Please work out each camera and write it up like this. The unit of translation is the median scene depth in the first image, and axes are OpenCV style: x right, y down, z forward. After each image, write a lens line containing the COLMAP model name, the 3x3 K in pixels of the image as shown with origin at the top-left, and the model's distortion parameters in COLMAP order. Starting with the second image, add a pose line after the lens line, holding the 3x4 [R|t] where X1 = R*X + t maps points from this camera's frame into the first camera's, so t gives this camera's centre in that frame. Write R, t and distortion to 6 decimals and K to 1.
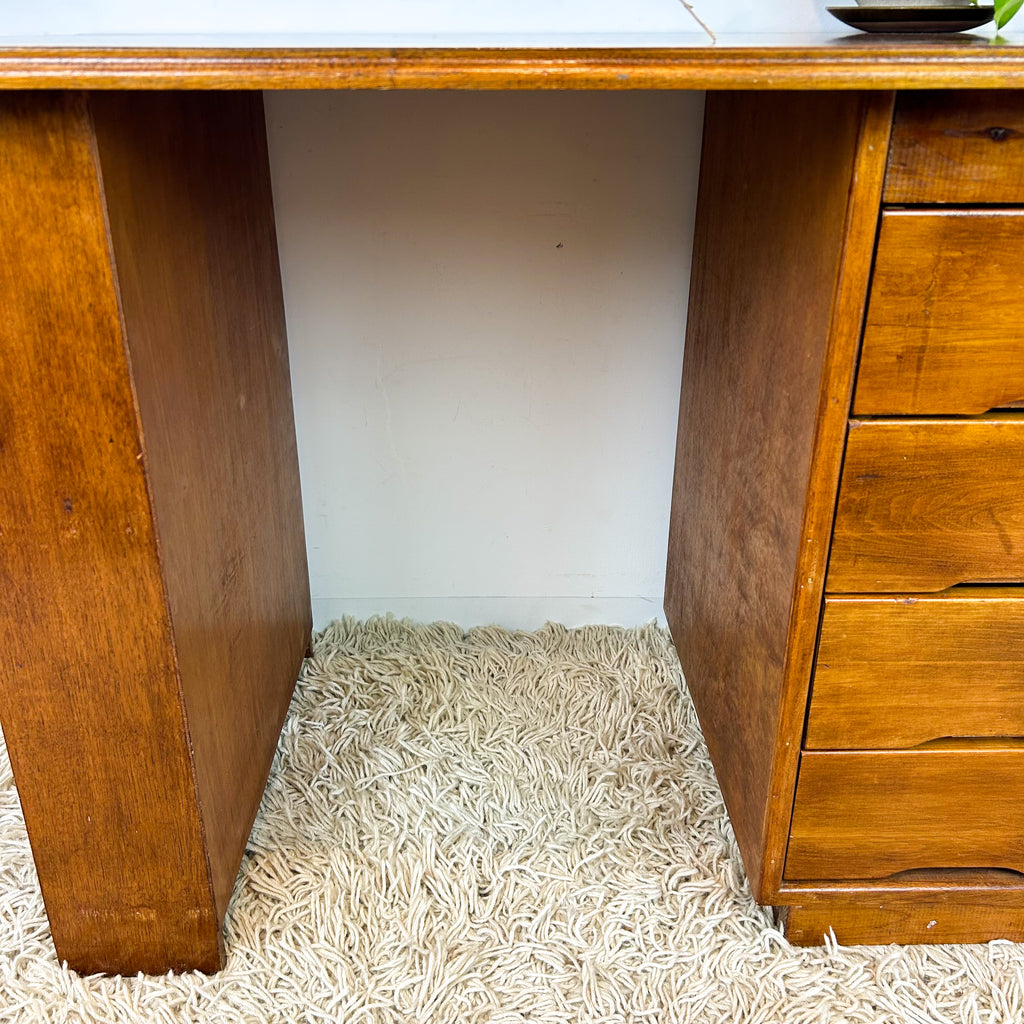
lens RADIAL K [[1034.4, 0, 506.5], [0, 1034.4, 497.8], [0, 0, 1]] dist [0.005634, 0.013800]
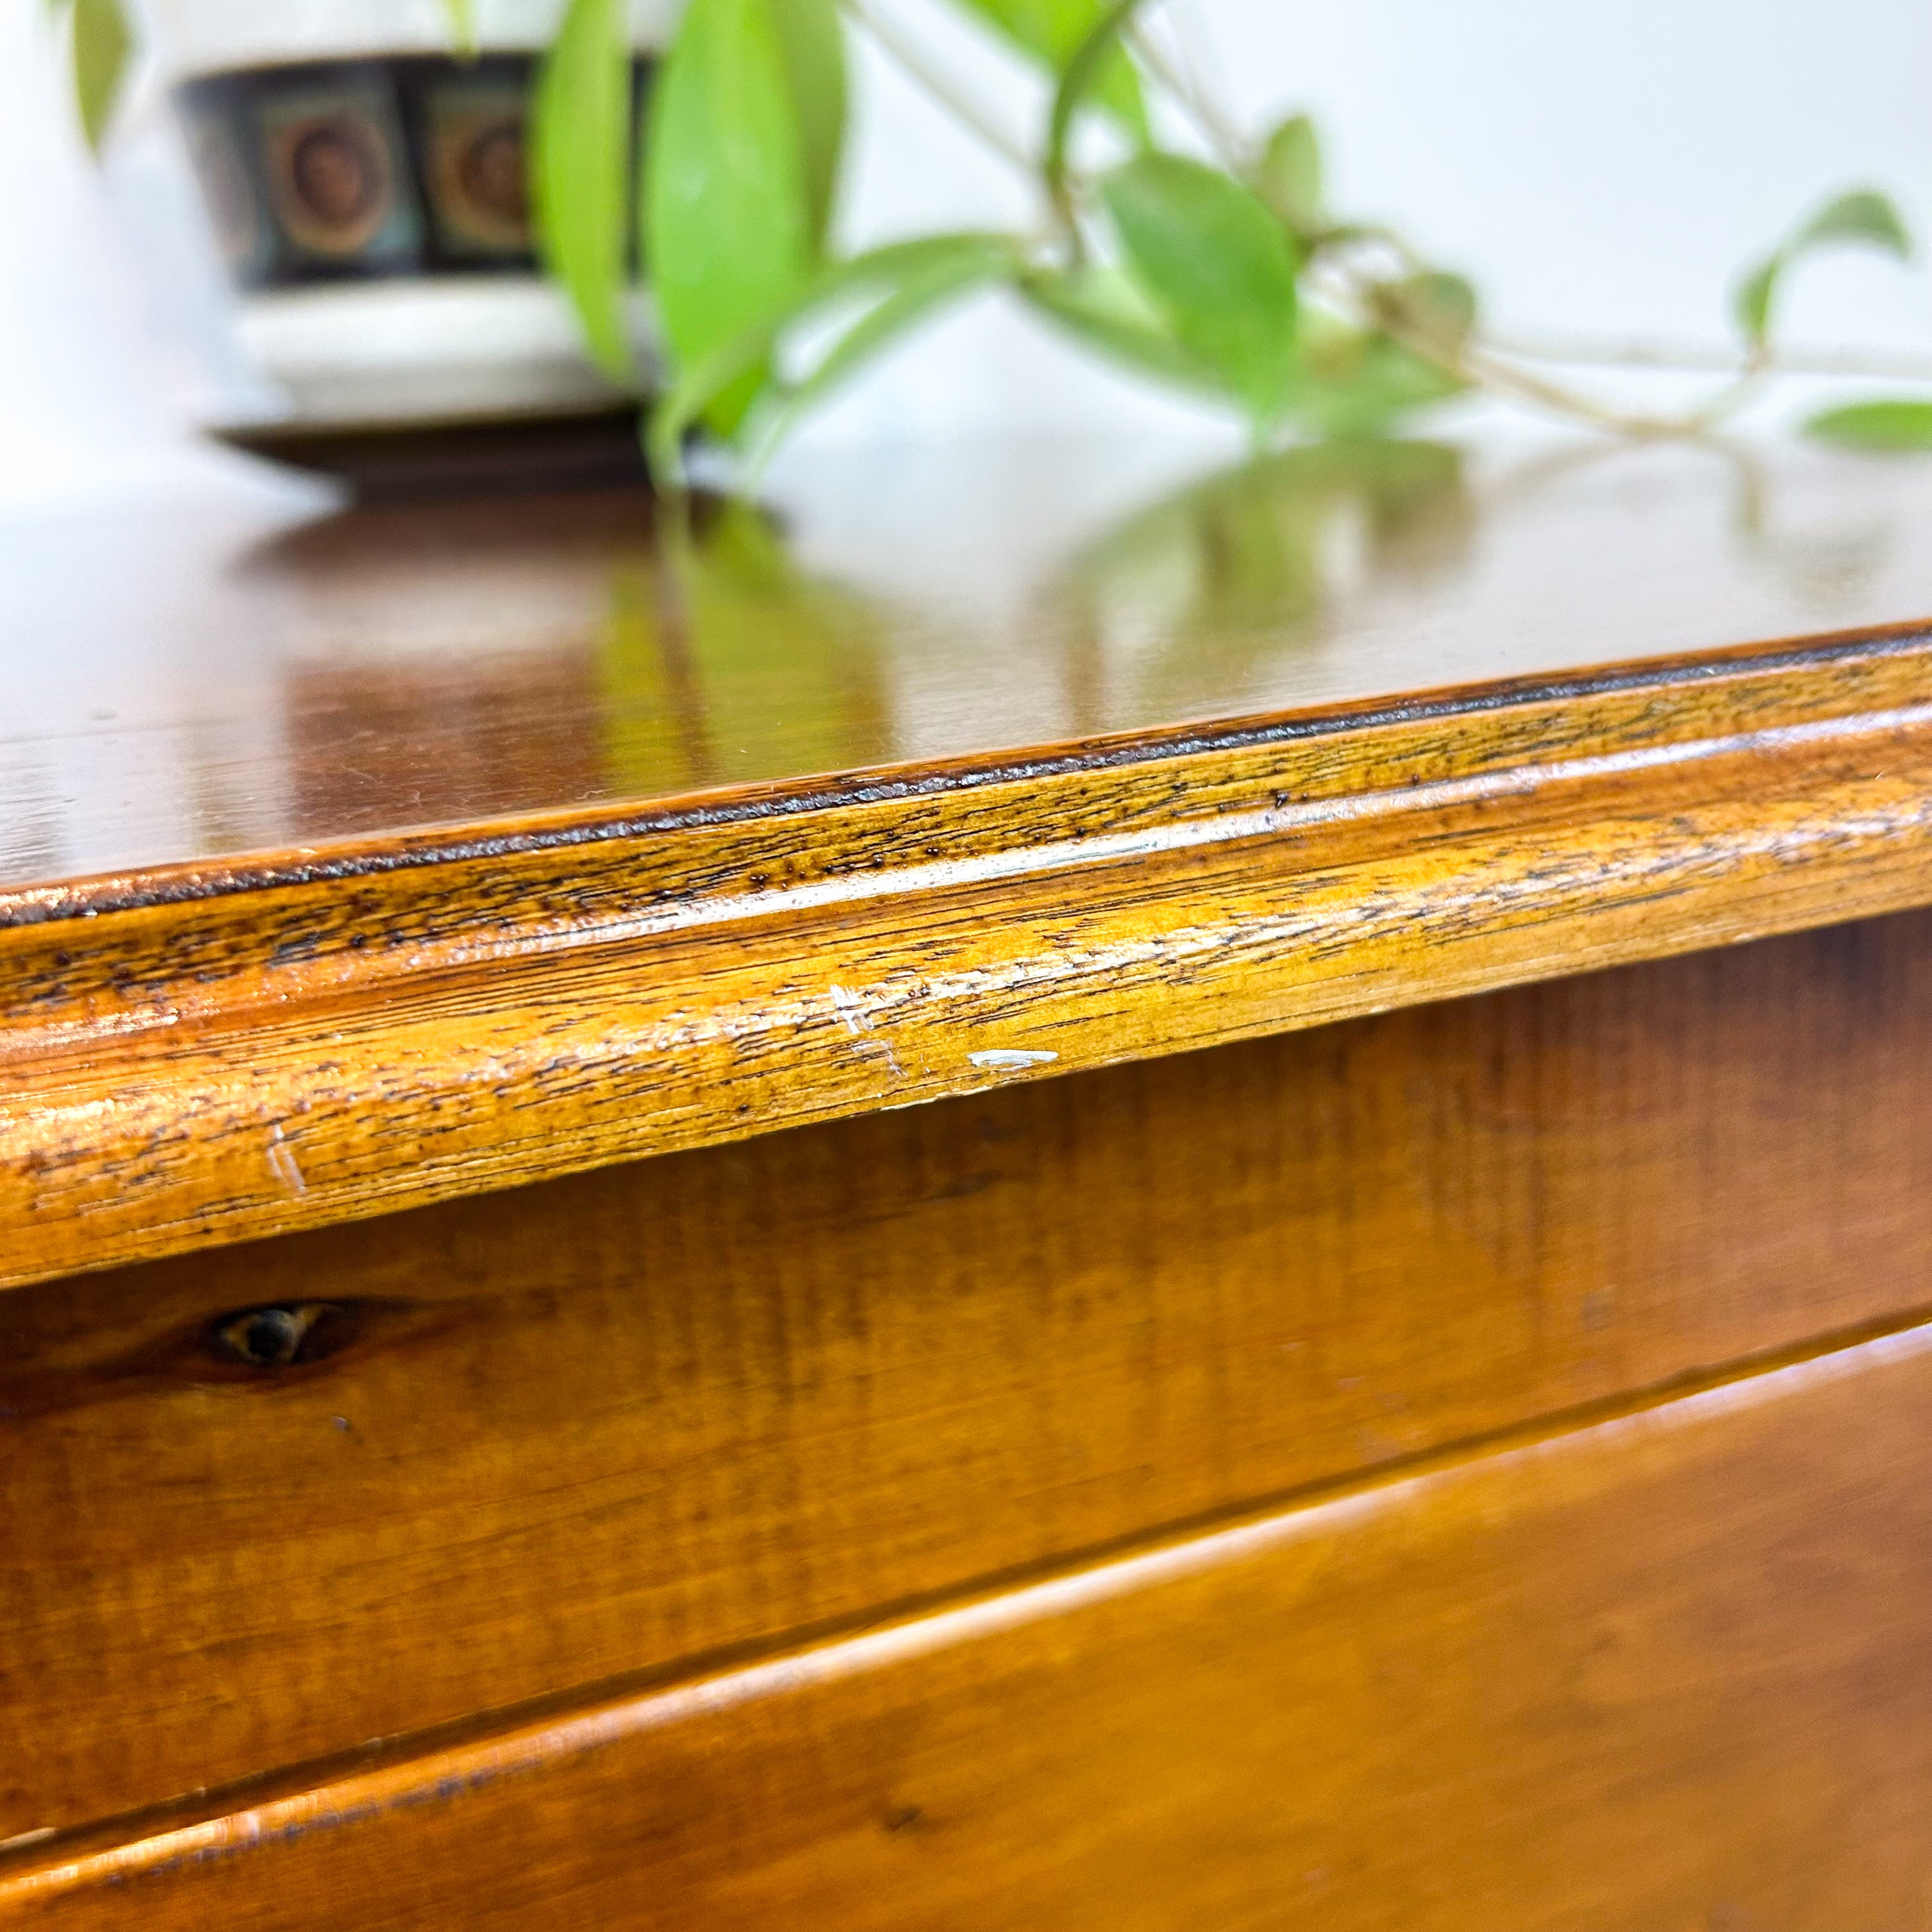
lens RADIAL K [[2028.8, 0, 966.0], [0, 2028.8, 966.0], [0, 0, 1]] dist [0.061056, -0.210477]
pose [[0.932150, -0.162599, 0.323510, 0.376953], [0.210927, 0.970085, -0.120184, -0.273113], [-0.294291, 0.180266, 0.938561, 0.558127]]
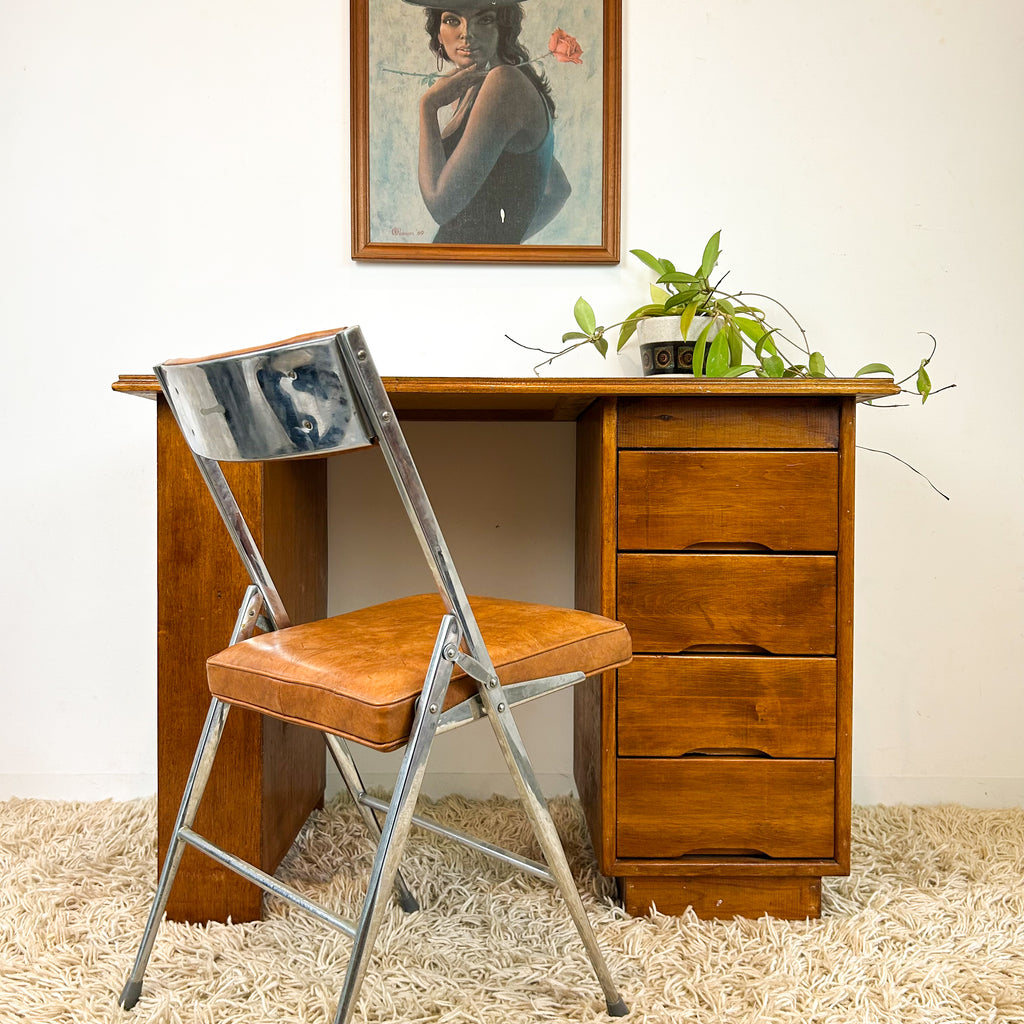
lens RADIAL K [[1029.3, 0, 508.0], [0, 1029.3, 505.3], [0, 0, 1]] dist [0.083276, -0.183848]
pose [[0.999966, 0.003060, -0.007660, 0.119493], [-0.005881, 0.915629, -0.401980, 0.565856], [0.005783, 0.402012, 0.915616, -0.757594]]
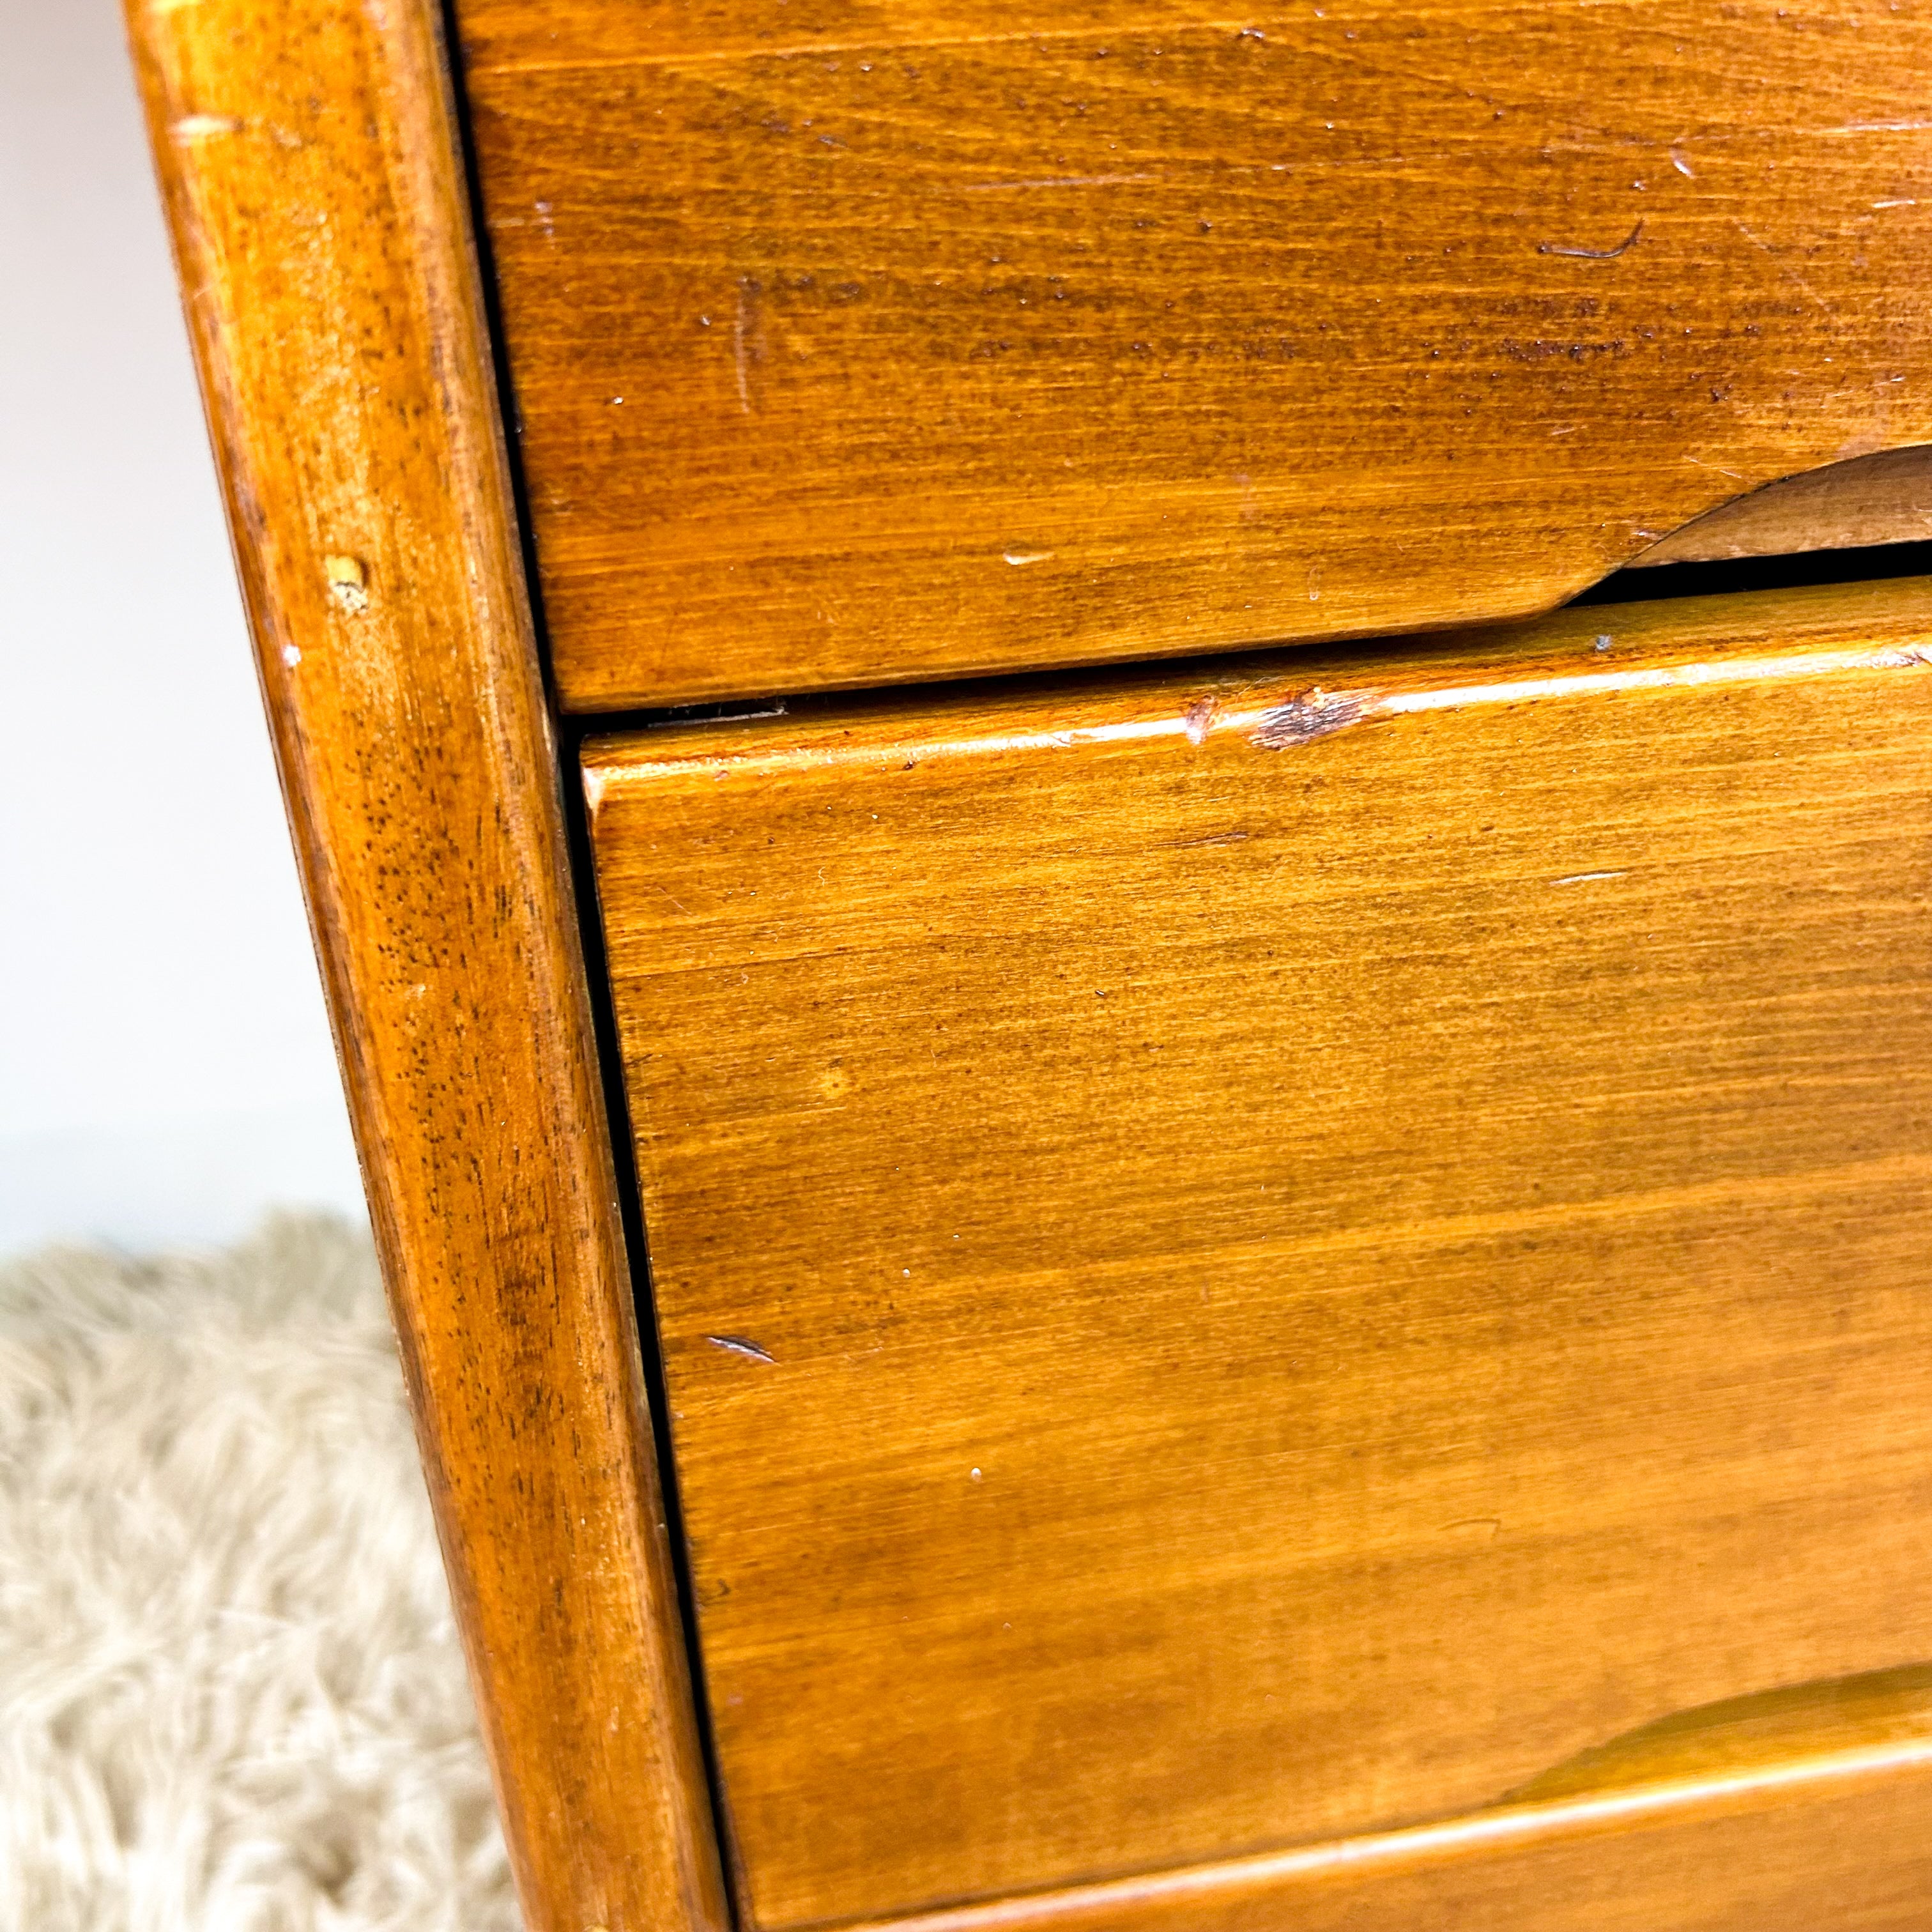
lens RADIAL K [[2041.5, 0, 964.1], [0, 2041.5, 943.2], [0, 0, 1]] dist [-0.015942, -0.010247]
pose [[0.989266, -0.107437, 0.099049, 0.310012], [0.107104, 0.994210, 0.008687, 0.113342], [-0.099409, 0.002014, 0.995045, 0.741508]]
